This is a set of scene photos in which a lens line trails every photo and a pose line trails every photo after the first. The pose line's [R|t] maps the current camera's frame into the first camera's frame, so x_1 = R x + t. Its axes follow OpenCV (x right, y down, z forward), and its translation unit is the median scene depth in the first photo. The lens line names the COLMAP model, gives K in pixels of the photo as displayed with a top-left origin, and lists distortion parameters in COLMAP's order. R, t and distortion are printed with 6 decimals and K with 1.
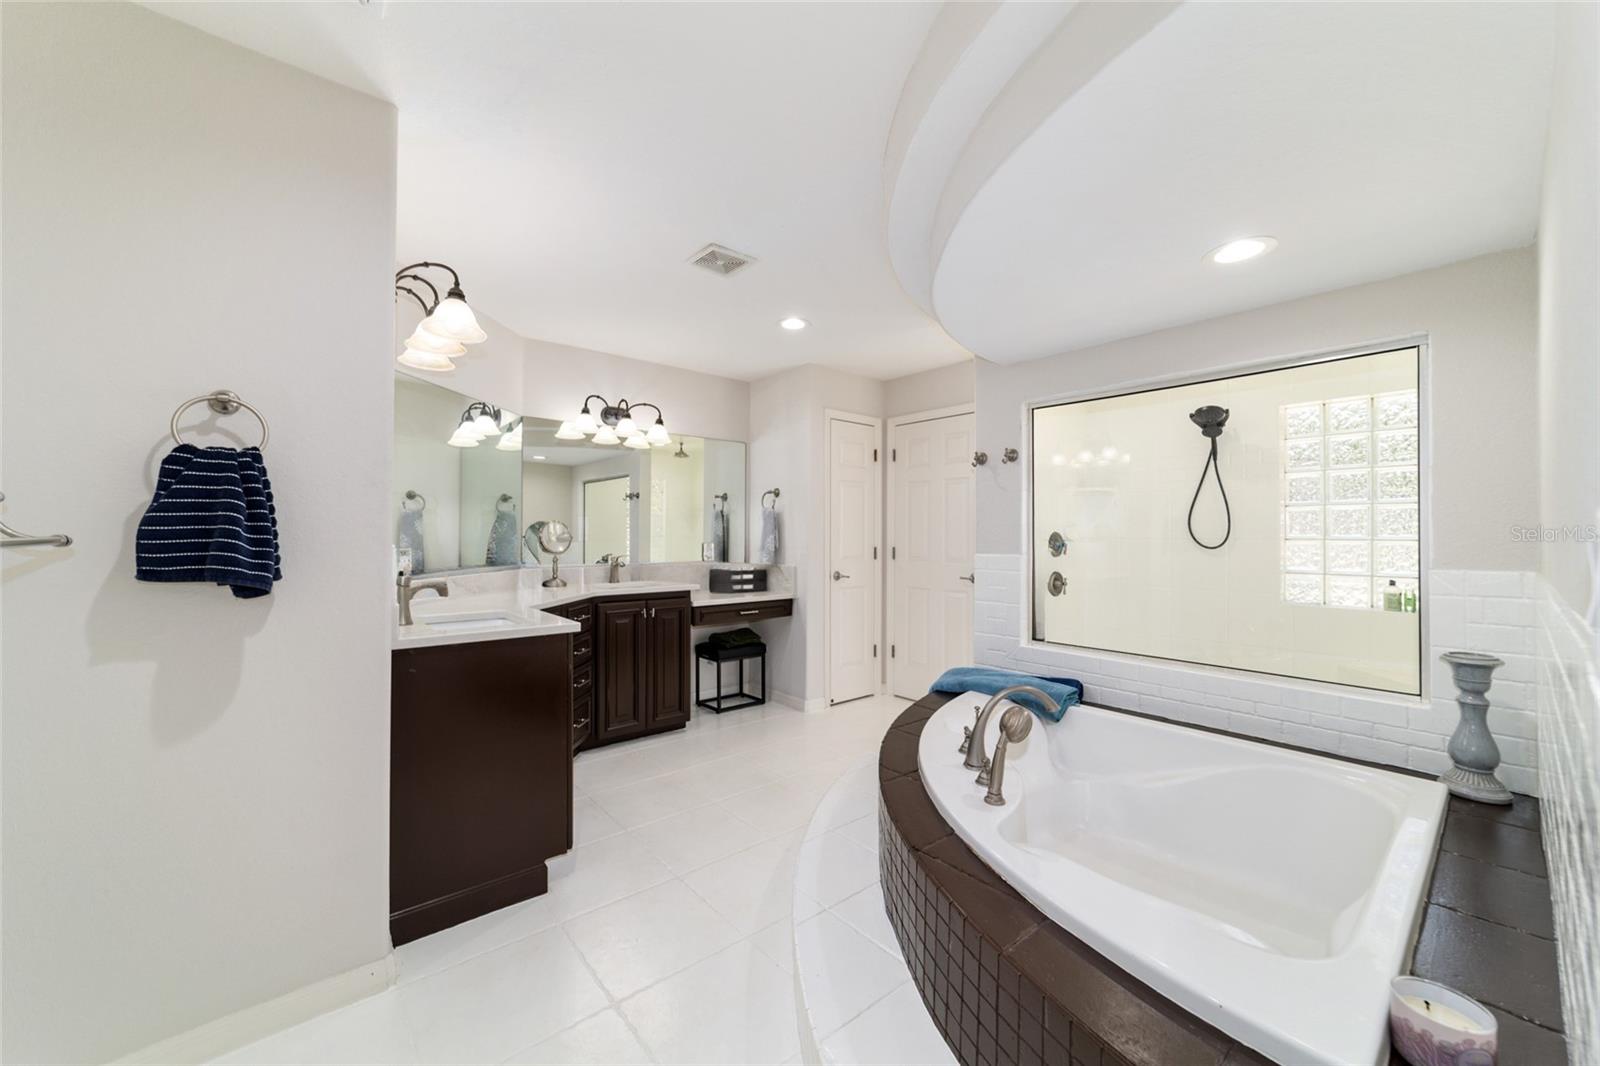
lens RADIAL K [[617.0, 0, 799.4], [0, 617.0, 528.0], [0, 0, 1]] dist [-0.014014, 0.007220]
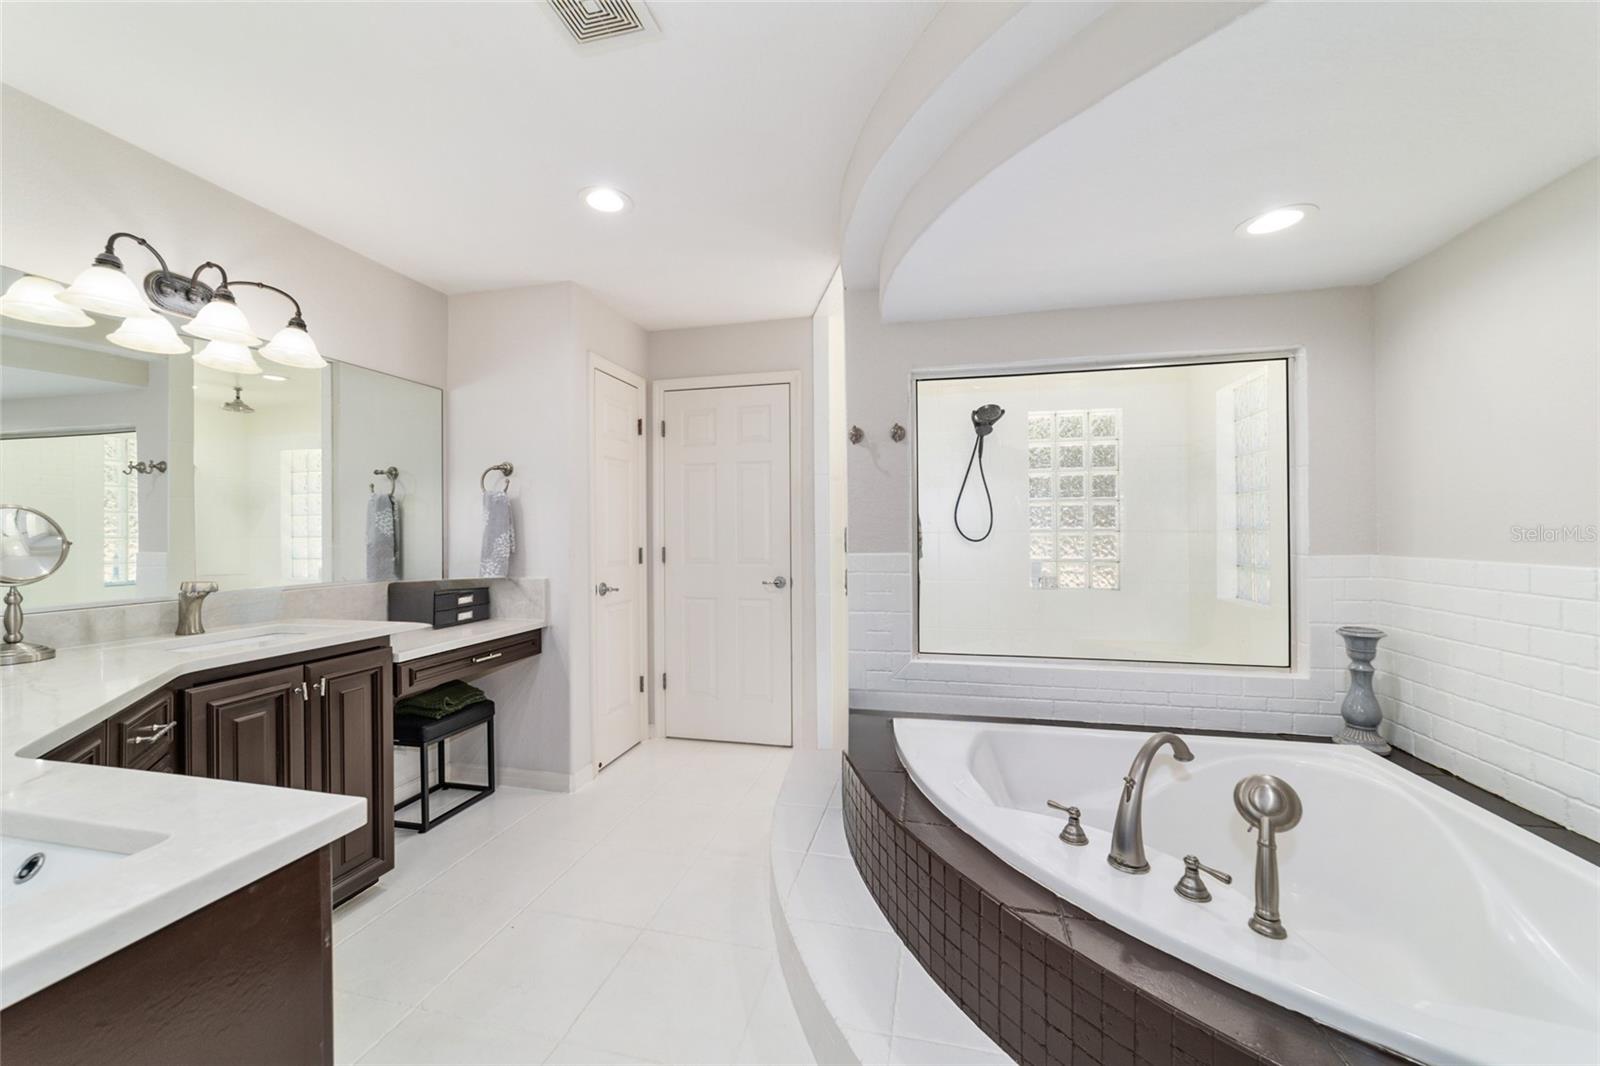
lens RADIAL K [[617.0, 0, 806.2], [0, 617.0, 529.7], [0, 0, 1]] dist [-0.014014, 0.007220]
pose [[0.804292, -0.008558, 0.594172, -0.191573], [0.003644, 0.999949, 0.009470, 0.002588], [-0.594223, -0.005452, 0.804282, 0.312177]]
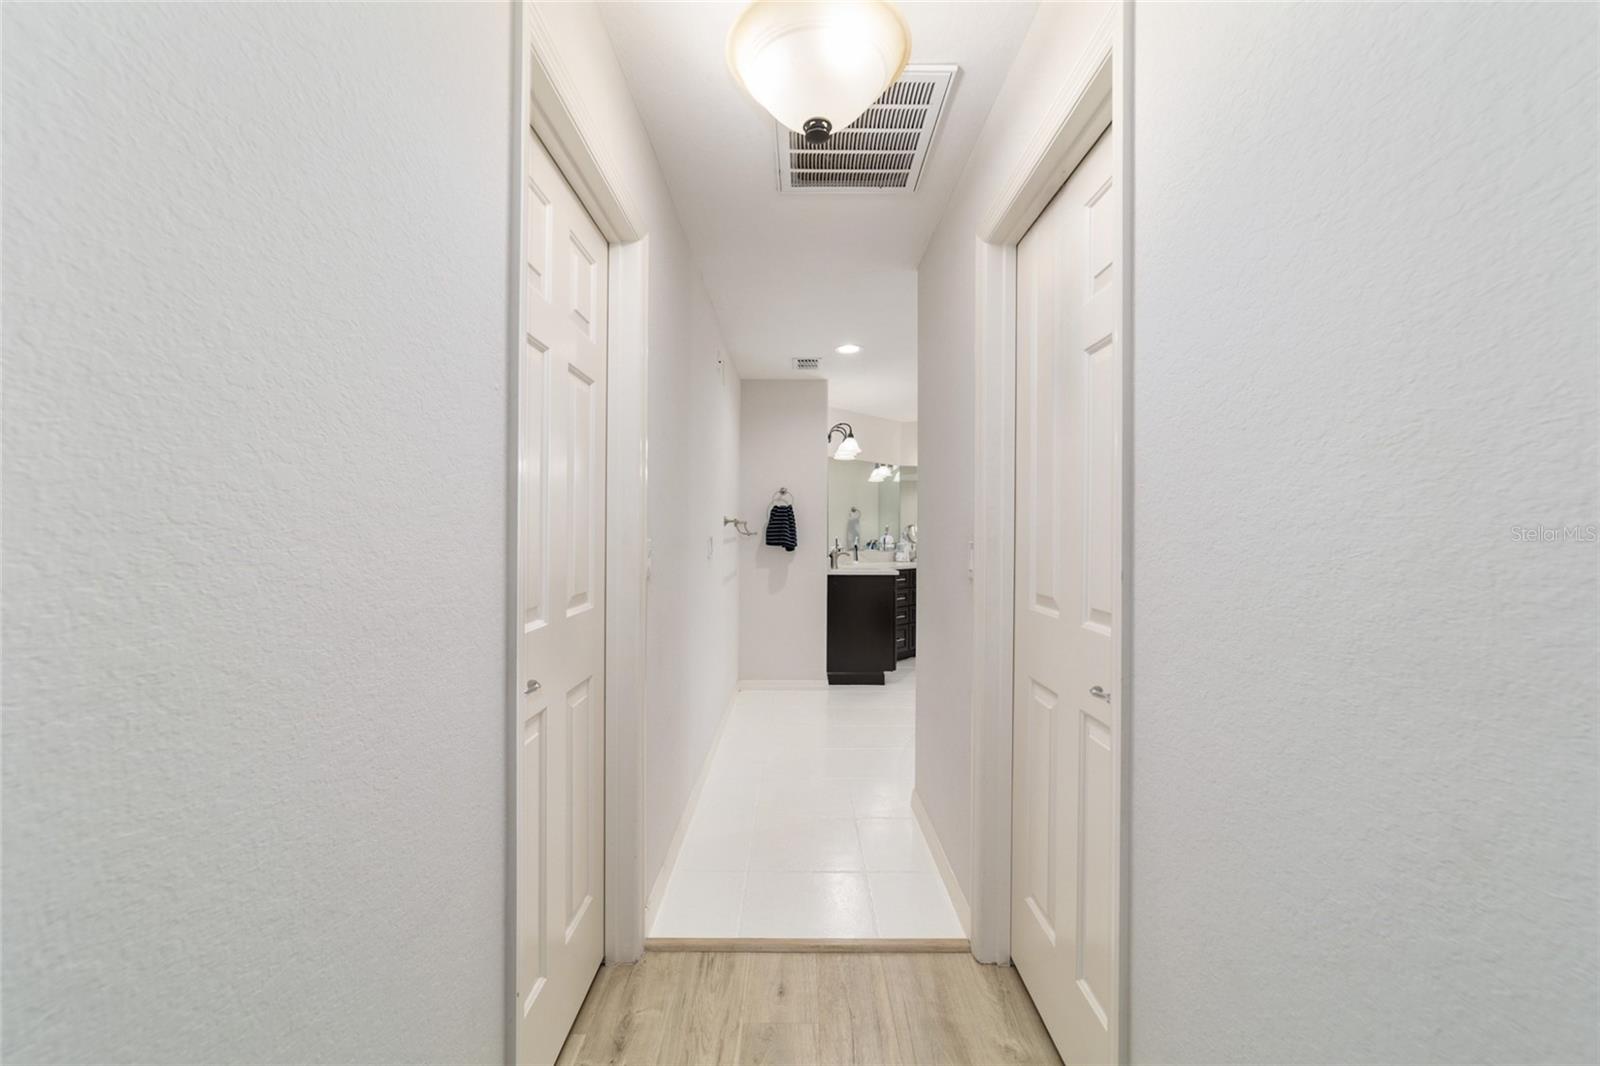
lens RADIAL K [[617.0, 0, 798.6], [0, 617.0, 530.4], [0, 0, 1]] dist [-0.014014, 0.007220]
pose [[0.765676, 0.002463, -0.643222, 0.462499], [0.002333, 0.999975, 0.006606, -0.007389], [0.643222, -0.006559, 0.765651, -0.547625]]
